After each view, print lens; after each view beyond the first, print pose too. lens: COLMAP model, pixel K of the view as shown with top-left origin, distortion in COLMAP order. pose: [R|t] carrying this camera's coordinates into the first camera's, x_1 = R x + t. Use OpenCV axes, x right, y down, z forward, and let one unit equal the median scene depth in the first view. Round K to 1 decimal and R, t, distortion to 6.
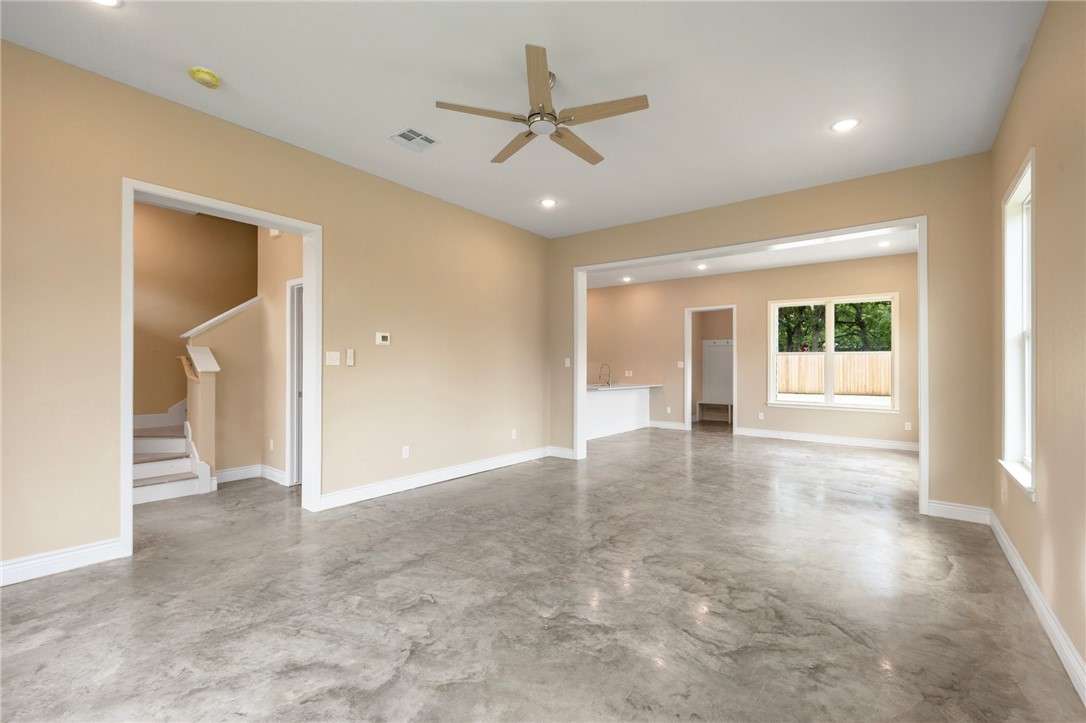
lens RADIAL K [[491.8, 0, 543.0], [0, 491.8, 361.5], [0, 0, 1]] dist [-0.000310, 0.000003]
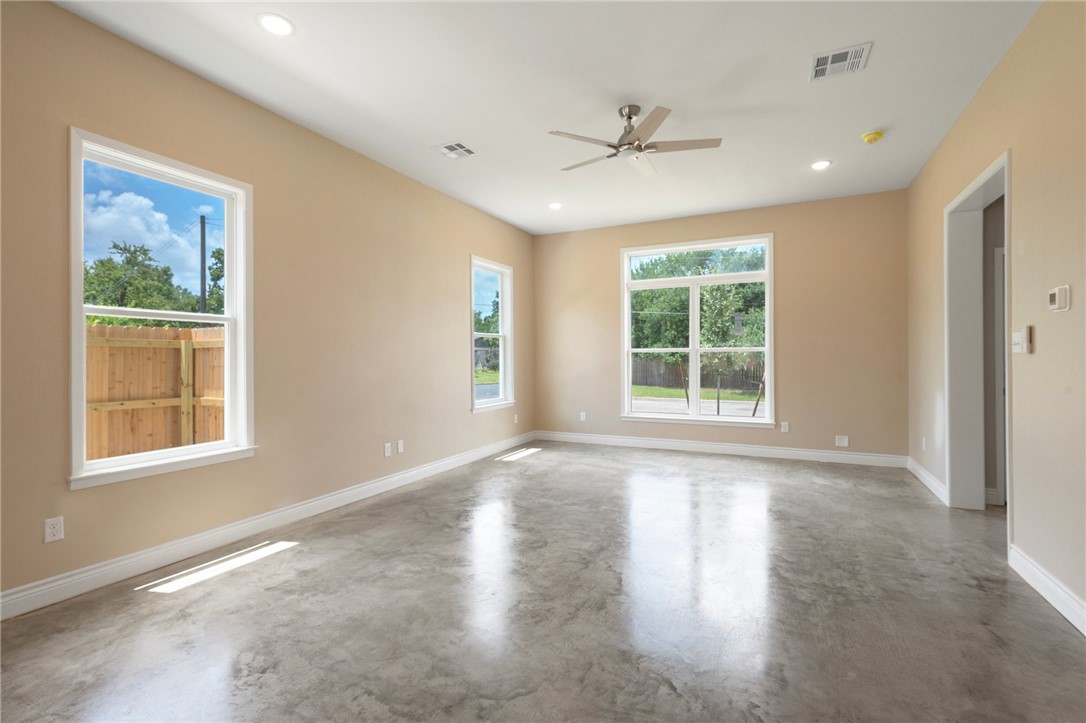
lens RADIAL K [[500.9, 0, 543.0], [0, 500.9, 361.5], [0, 0, 1]] dist [-0.000068, -0.000014]
pose [[-0.979651, -0.001436, -0.200703, 0.407091], [-0.001795, 0.999997, 0.001605, 0.025768], [0.200700, 0.001932, -0.979651, 1.947258]]
